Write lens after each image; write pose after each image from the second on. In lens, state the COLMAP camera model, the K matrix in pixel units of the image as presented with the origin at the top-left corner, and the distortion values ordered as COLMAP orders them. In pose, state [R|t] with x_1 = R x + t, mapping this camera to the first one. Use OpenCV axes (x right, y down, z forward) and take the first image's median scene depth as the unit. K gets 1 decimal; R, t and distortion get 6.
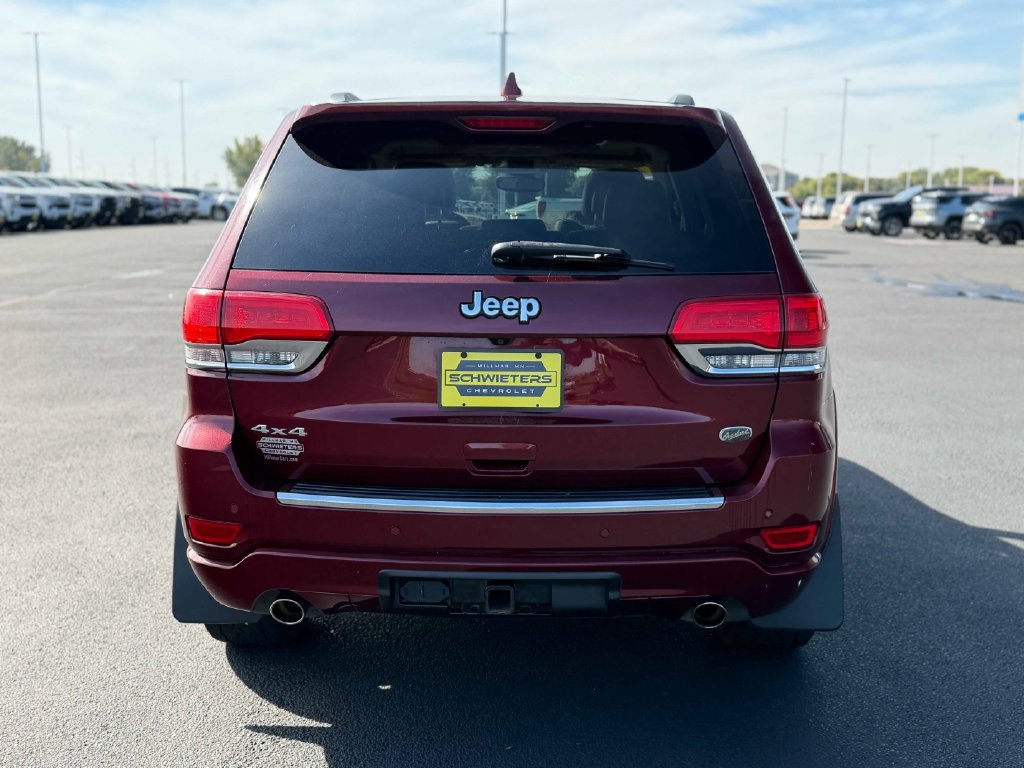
lens RADIAL K [[1116.7, 0, 512.0], [0, 1116.7, 384.0], [0, 0, 1]] dist [0.168547, -0.387423]
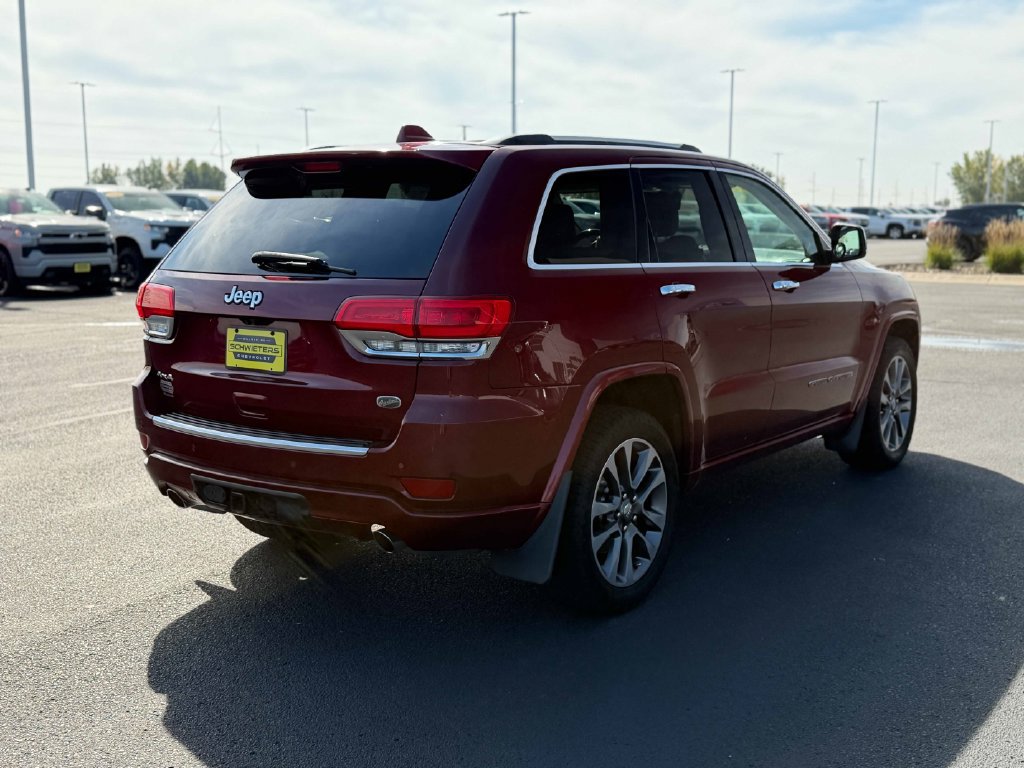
lens RADIAL K [[1116.7, 0, 512.0], [0, 1116.7, 384.0], [0, 0, 1]] dist [0.168547, -0.387423]
pose [[0.808067, 0.069454, -0.584982, 0.500993], [-0.079355, 0.996808, 0.008732, 0.000710], [0.583721, 0.039365, 0.810999, 0.019023]]
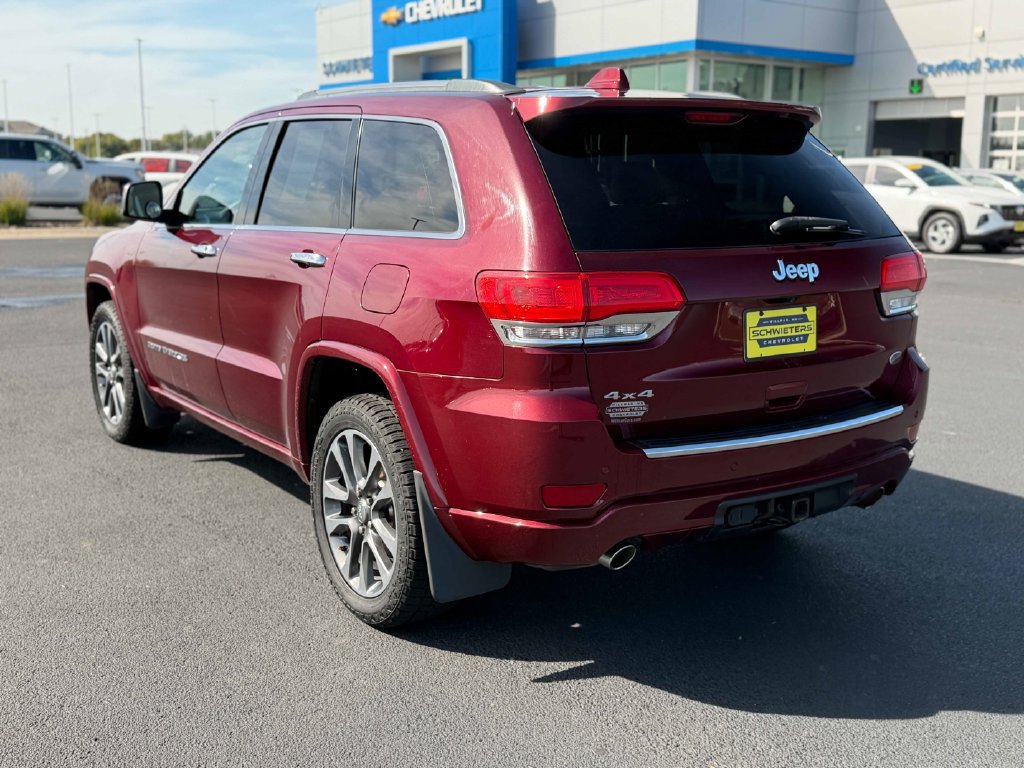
lens RADIAL K [[1116.7, 0, 512.0], [0, 1116.7, 384.0], [0, 0, 1]] dist [0.168547, -0.387423]
pose [[0.814719, -0.109761, 0.569373, -0.440418], [0.090767, 0.993957, 0.061731, -0.022877], [-0.572708, 0.001387, 0.819758, 0.076077]]
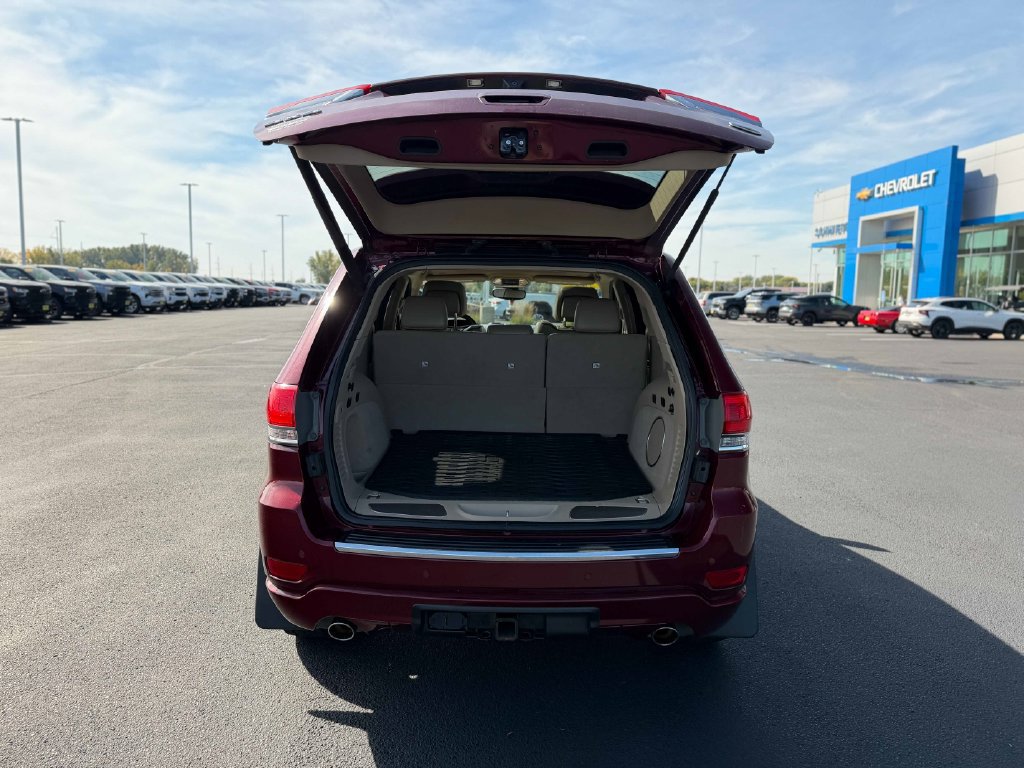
lens RADIAL K [[711.9, 0, 504.7], [0, 711.9, 372.0], [0, 0, 1]] dist [0.074550, -0.095226]
pose [[0.999748, 0.008294, 0.020870, -0.015252], [-0.007251, 0.998744, -0.049573, -0.028740], [-0.021255, 0.049410, 0.998552, 0.075970]]
